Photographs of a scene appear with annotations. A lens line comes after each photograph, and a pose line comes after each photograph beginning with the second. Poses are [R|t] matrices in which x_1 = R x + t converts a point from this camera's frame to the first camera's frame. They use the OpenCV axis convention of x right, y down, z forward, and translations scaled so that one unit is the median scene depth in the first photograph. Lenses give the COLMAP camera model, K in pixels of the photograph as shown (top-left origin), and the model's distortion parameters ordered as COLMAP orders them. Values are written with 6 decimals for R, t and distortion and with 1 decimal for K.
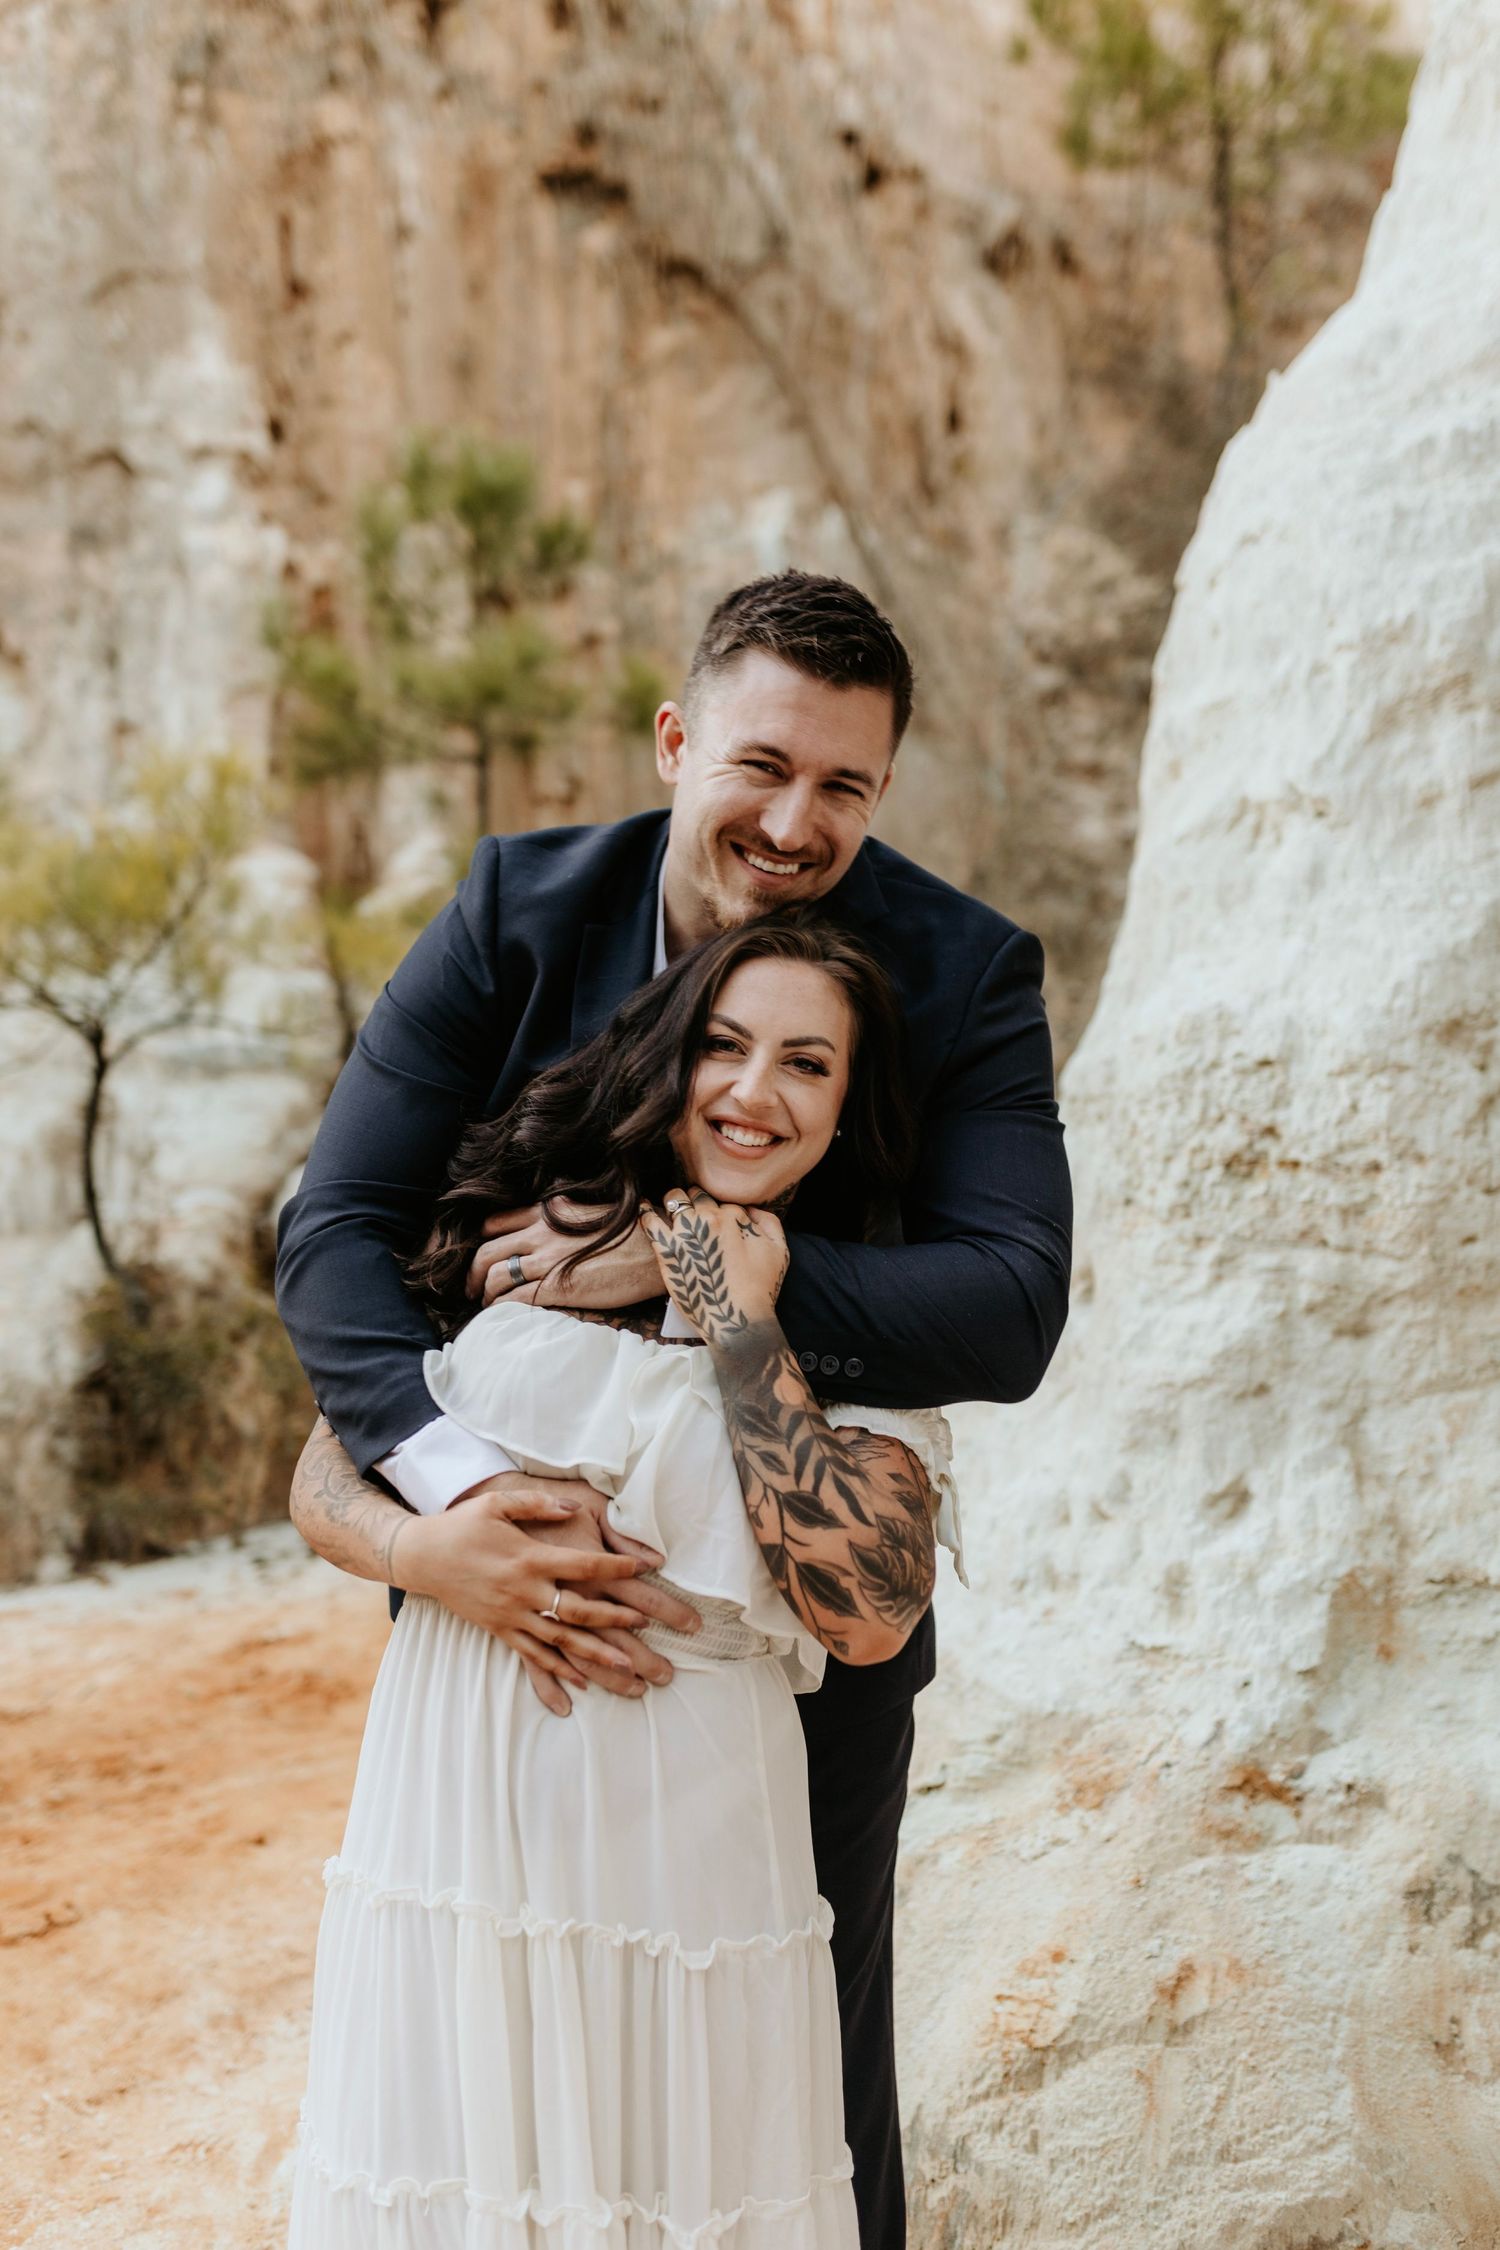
lens RADIAL K [[2164.0, 0, 619.0], [0, 2164.0, 1240.3], [0, 0, 1]] dist [0.000222, 0.000000]
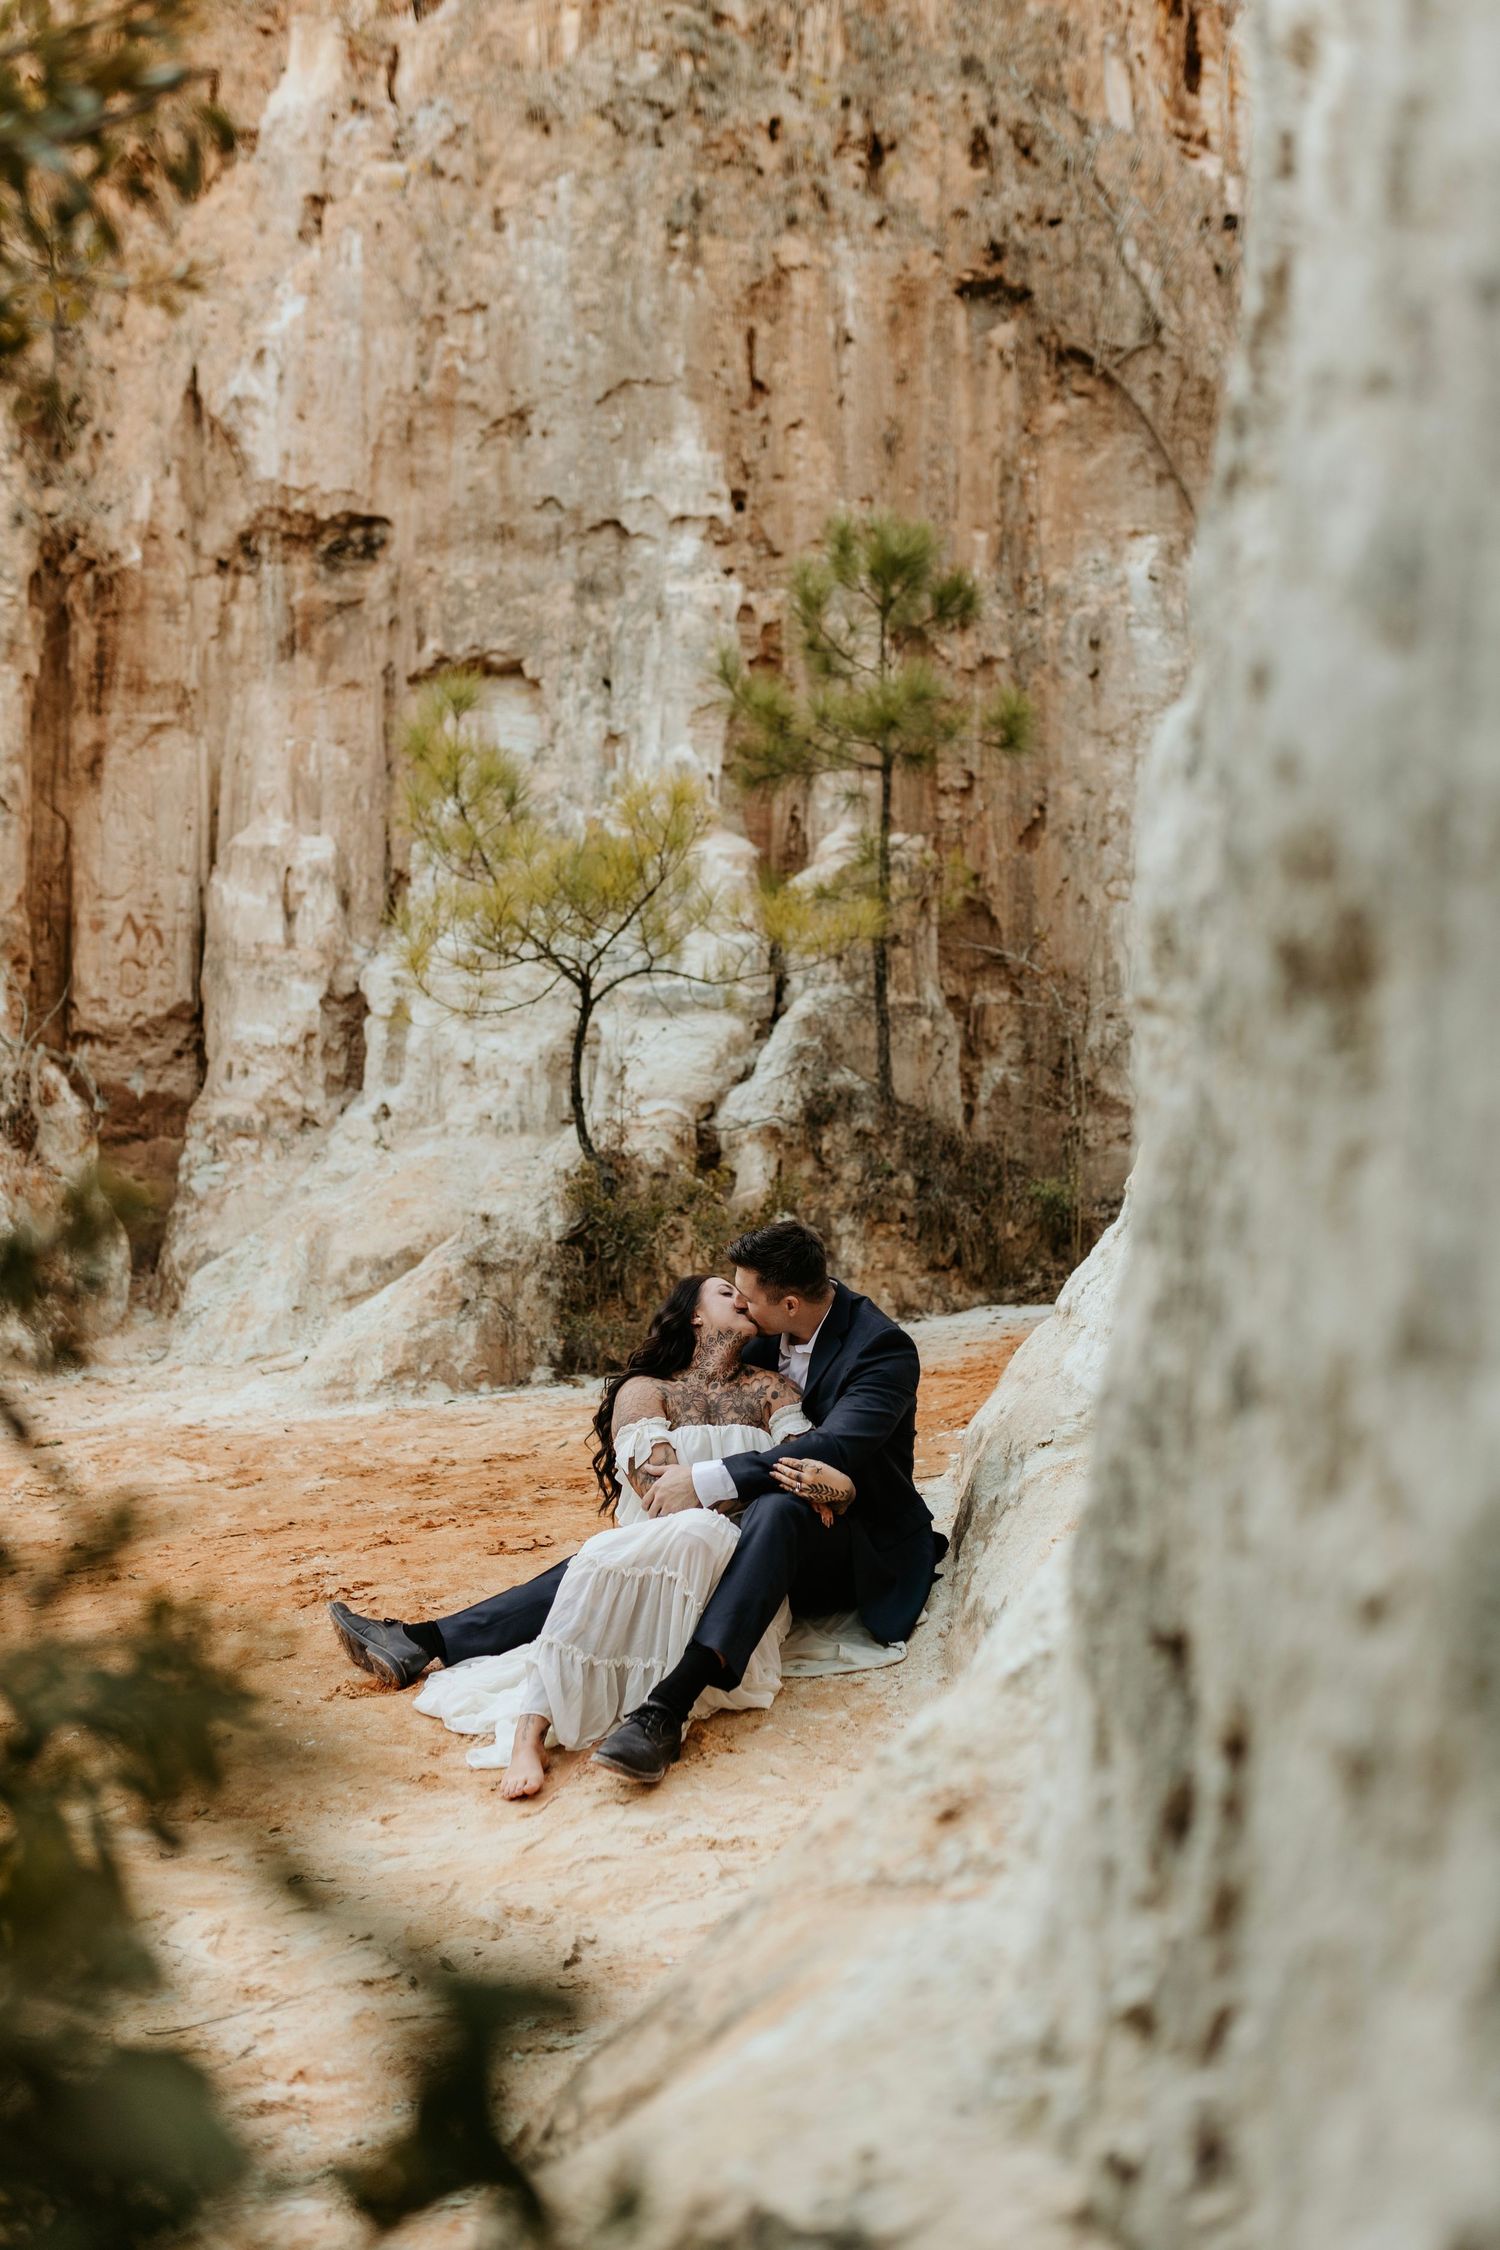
lens RADIAL K [[2164.0, 0, 729.7], [0, 2164.0, 1133.8], [0, 0, 1]] dist [0.000222, 0.000000]
pose [[0.985179, 0.025549, -0.169617, 0.177150], [-0.028721, 0.999455, -0.016272, 0.043899], [0.169109, 0.020903, 0.985376, -0.698058]]
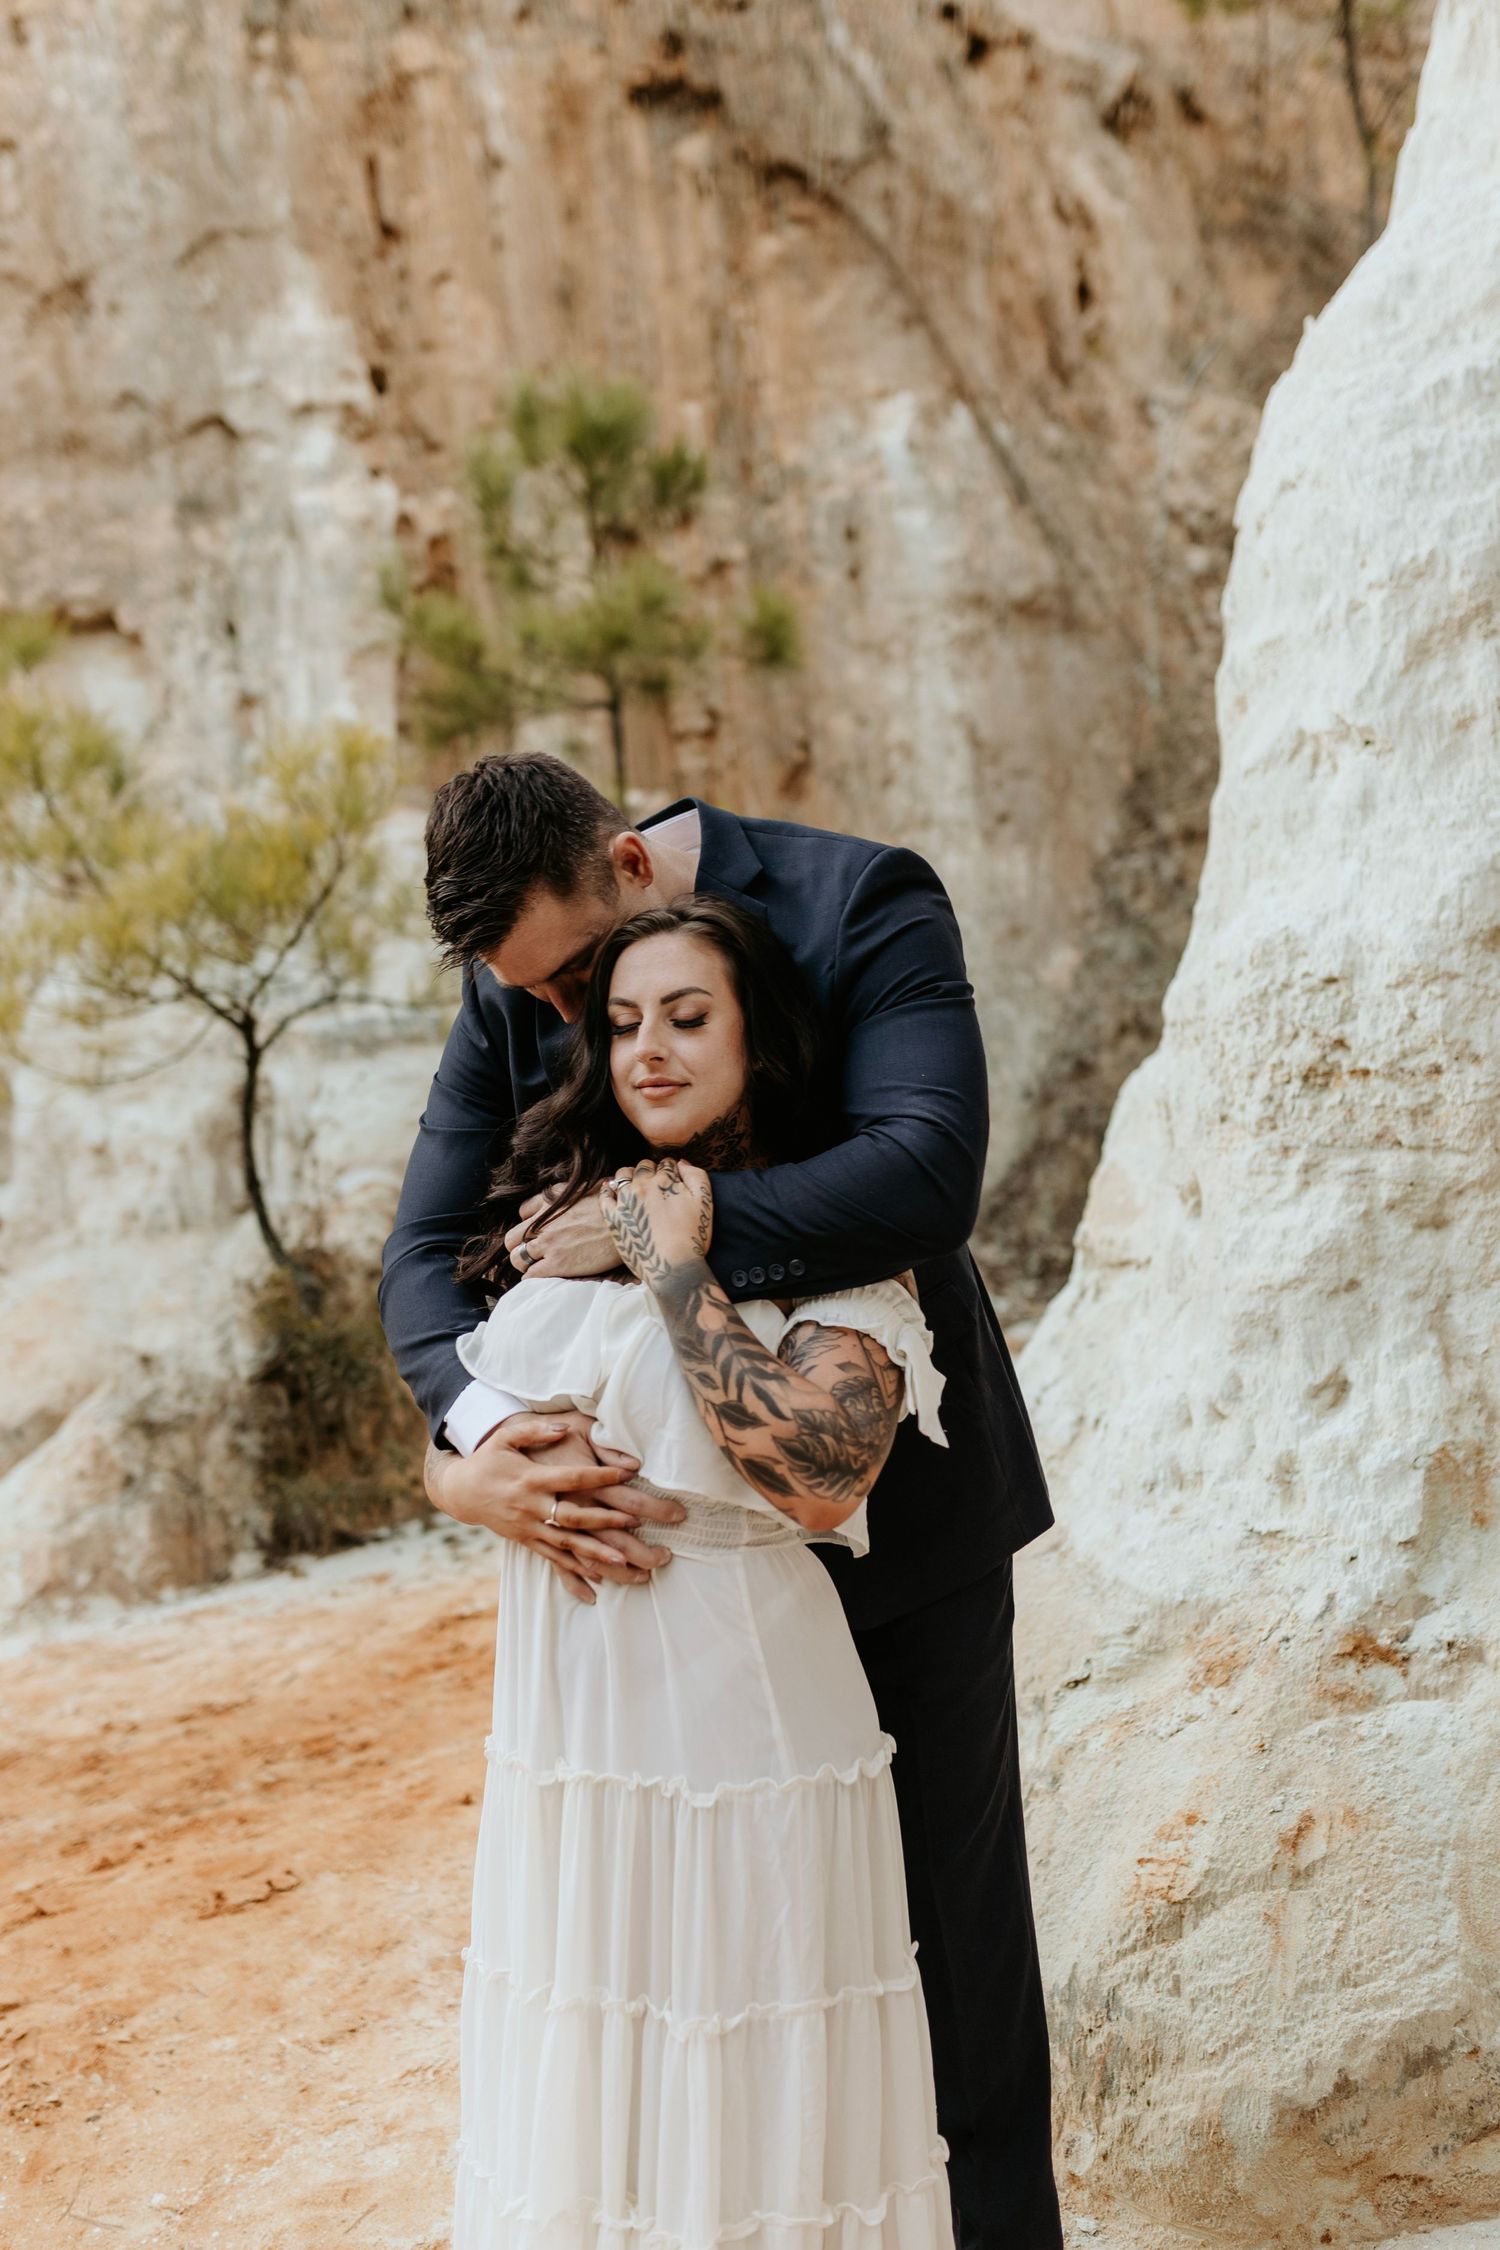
lens RADIAL K [[2380.8, 0, 743.0], [0, 2380.8, 1174.9], [0, 0, 1]] dist [-0.003548, 0.000000]
pose [[0.996024, -0.081390, -0.036217, 0.041275], [0.081266, 0.996680, -0.004887, -0.003716], [0.036495, 0.001924, 0.999332, -0.174870]]
